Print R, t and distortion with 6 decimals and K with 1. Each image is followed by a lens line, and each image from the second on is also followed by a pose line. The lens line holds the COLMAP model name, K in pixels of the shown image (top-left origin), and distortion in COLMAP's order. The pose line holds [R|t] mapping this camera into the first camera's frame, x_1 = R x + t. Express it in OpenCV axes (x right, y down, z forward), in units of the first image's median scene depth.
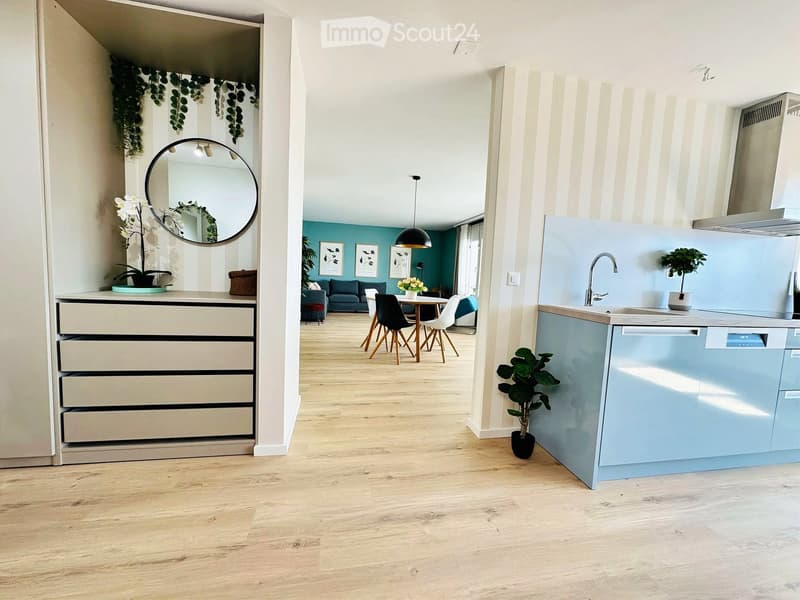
lens RADIAL K [[320.1, 0, 398.6], [0, 320.1, 299.7], [0, 0, 1]] dist [-0.001561, 0.000215]
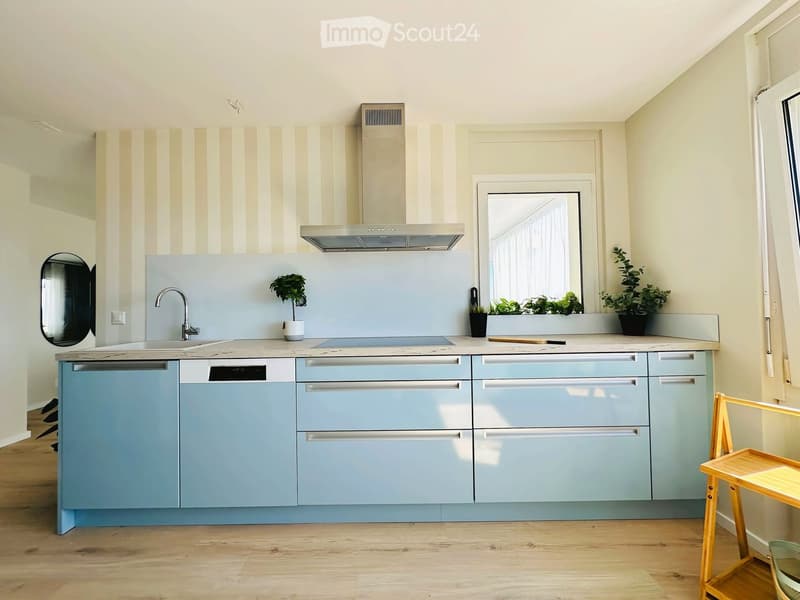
lens RADIAL K [[320.1, 0, 398.6], [0, 320.1, 299.7], [0, 0, 1]] dist [-0.001561, 0.000215]
pose [[0.978713, -0.068005, -0.193638, 1.443379], [0.047354, 0.992875, -0.109350, 0.033877], [0.199694, 0.097853, 0.974960, 0.153522]]
